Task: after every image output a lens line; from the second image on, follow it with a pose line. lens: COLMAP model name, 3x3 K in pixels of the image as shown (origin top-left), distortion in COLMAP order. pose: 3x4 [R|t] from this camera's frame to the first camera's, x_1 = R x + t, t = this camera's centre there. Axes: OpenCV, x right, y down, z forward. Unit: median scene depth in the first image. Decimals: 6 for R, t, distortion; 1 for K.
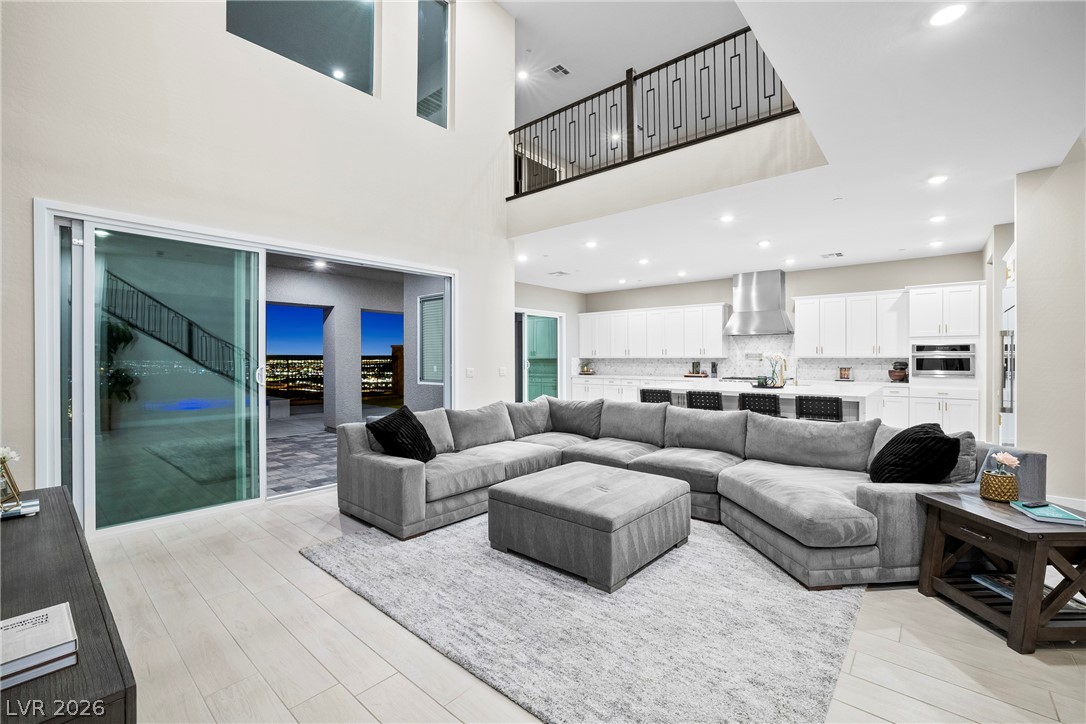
lens RADIAL K [[461.8, 0, 543.0], [0, 461.8, 362.0], [0, 0, 1]] dist [-0.003451, 0.000098]
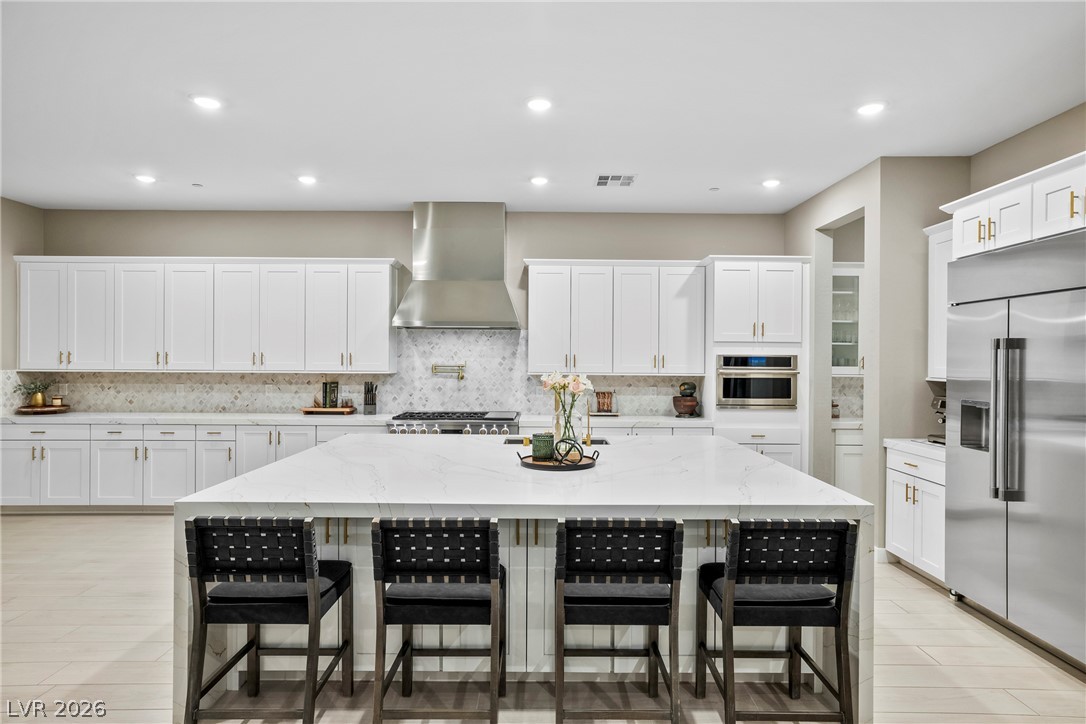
lens RADIAL K [[593.3, 0, 543.0], [0, 593.3, 362.0], [0, 0, 1]] dist [-0.000537, 0.000458]
pose [[0.745269, 0.006240, 0.666735, 0.095914], [-0.001300, 0.999968, -0.007905, -0.016364], [-0.666763, 0.005025, 0.745253, 0.433252]]
